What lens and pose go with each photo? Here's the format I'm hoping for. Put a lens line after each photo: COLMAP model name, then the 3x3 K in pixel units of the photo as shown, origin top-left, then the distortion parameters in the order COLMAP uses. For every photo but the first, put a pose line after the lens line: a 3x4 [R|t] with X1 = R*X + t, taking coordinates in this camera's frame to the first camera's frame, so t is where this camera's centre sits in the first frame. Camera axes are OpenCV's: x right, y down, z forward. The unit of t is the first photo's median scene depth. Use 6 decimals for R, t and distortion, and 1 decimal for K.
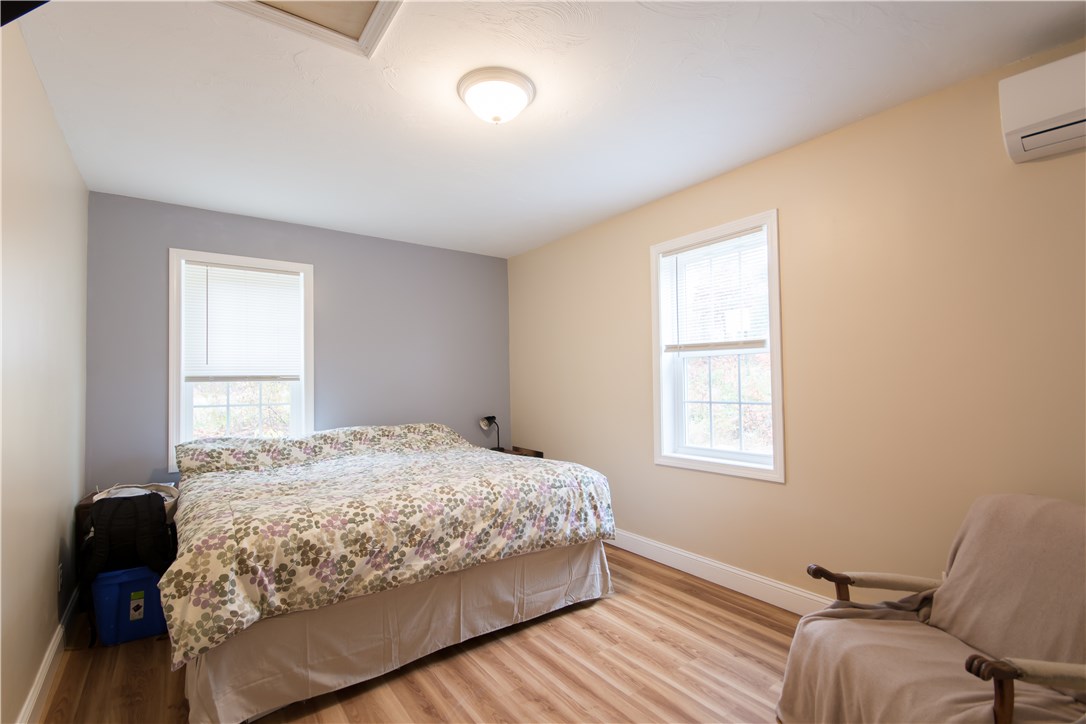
lens RADIAL K [[482.5, 0, 544.1], [0, 482.5, 370.2], [0, 0, 1]] dist [0.002200, -0.004555]
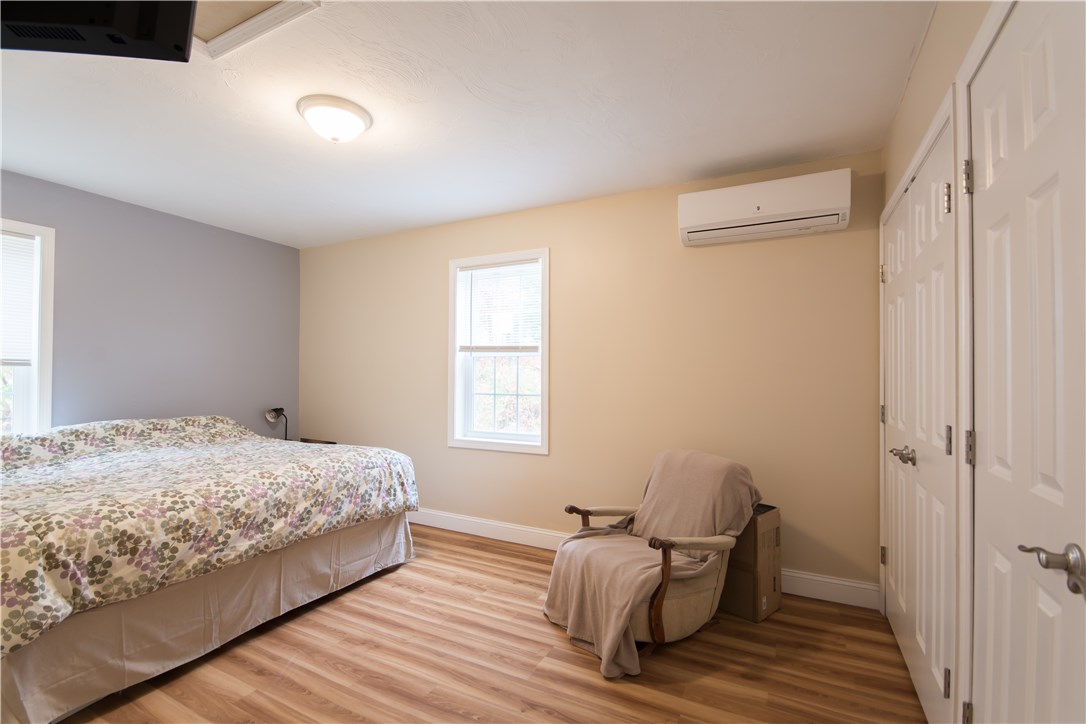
lens RADIAL K [[482.5, 0, 539.1], [0, 482.5, 364.2], [0, 0, 1]] dist [0.002200, -0.004555]
pose [[0.892294, 0.032800, 0.450261, -0.159384], [-0.031746, 0.999447, -0.009893, -0.001992], [-0.450336, -0.005466, 0.892842, -0.213270]]
